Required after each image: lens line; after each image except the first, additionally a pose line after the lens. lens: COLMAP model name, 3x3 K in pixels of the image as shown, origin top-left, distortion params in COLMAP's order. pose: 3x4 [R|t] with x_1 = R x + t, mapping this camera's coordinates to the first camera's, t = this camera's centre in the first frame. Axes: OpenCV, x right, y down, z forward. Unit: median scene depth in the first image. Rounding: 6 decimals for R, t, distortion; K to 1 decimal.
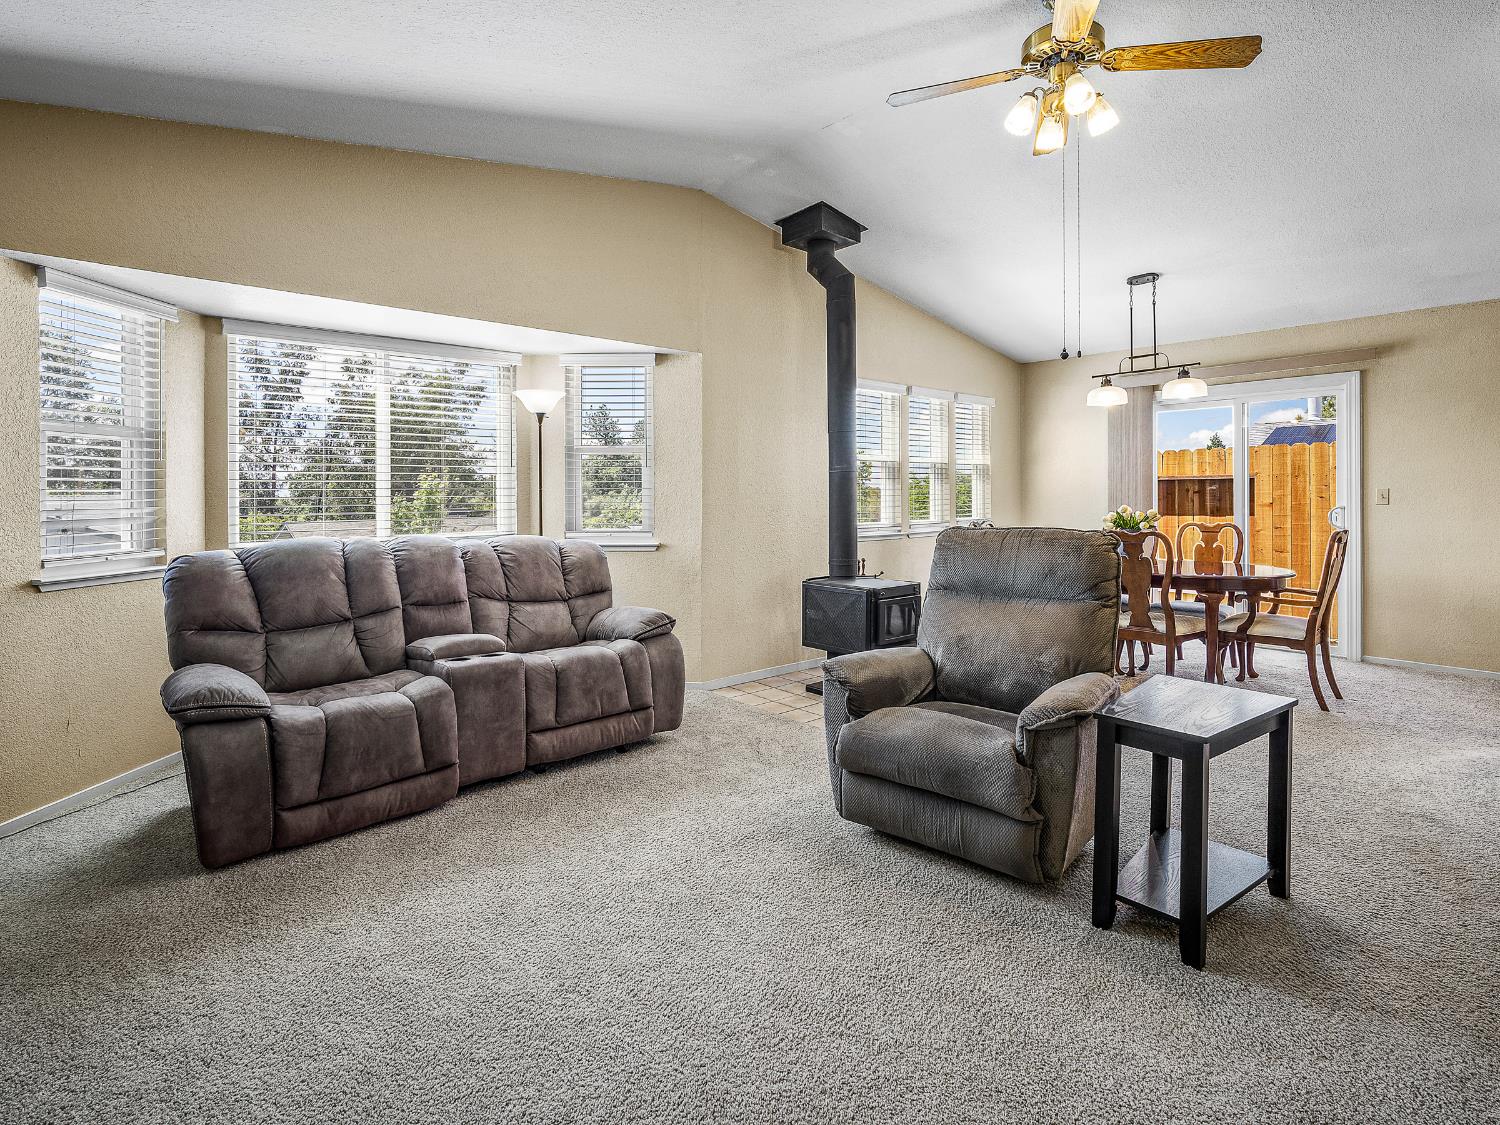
lens RADIAL K [[806.3, 0, 746.8], [0, 806.3, 492.8], [0, 0, 1]] dist [-0.000740, 0.000331]
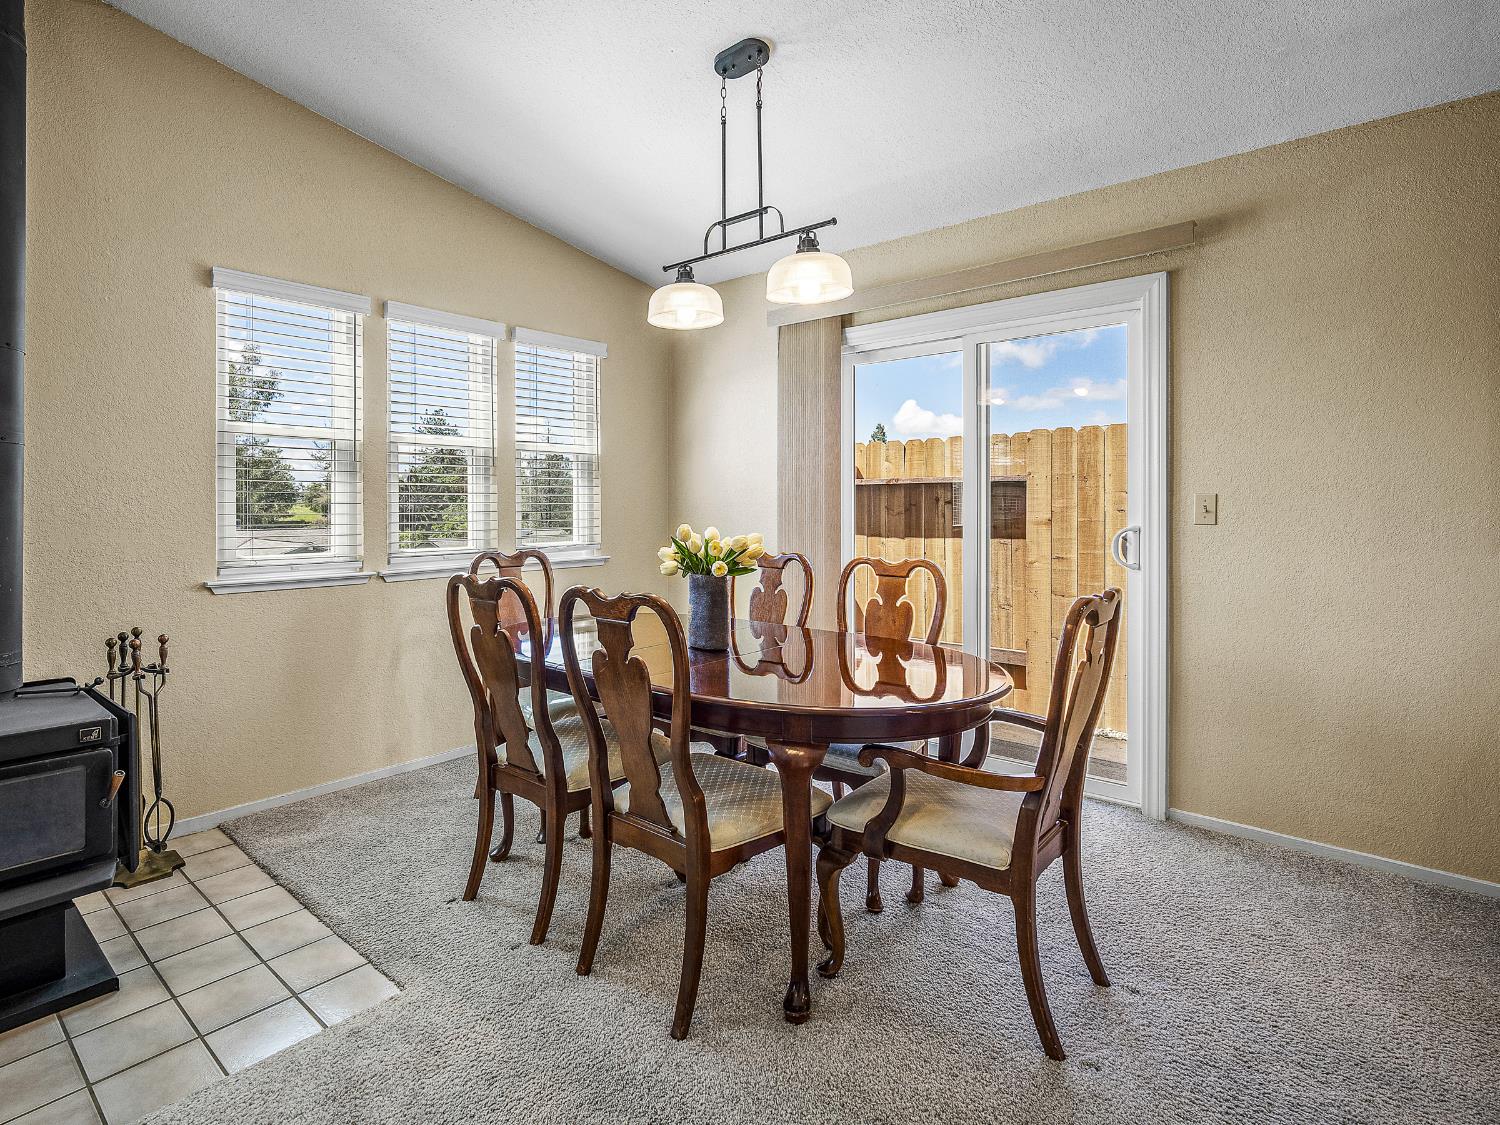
lens RADIAL K [[789.6, 0, 698.0], [0, 789.6, 502.0], [0, 0, 1]] dist [-0.002517, -0.000728]
pose [[0.996577, 0.006971, 0.082378, 0.417898], [-0.006612, 0.999967, -0.004629, 0.004564], [-0.082408, 0.004069, 0.996590, 0.516458]]
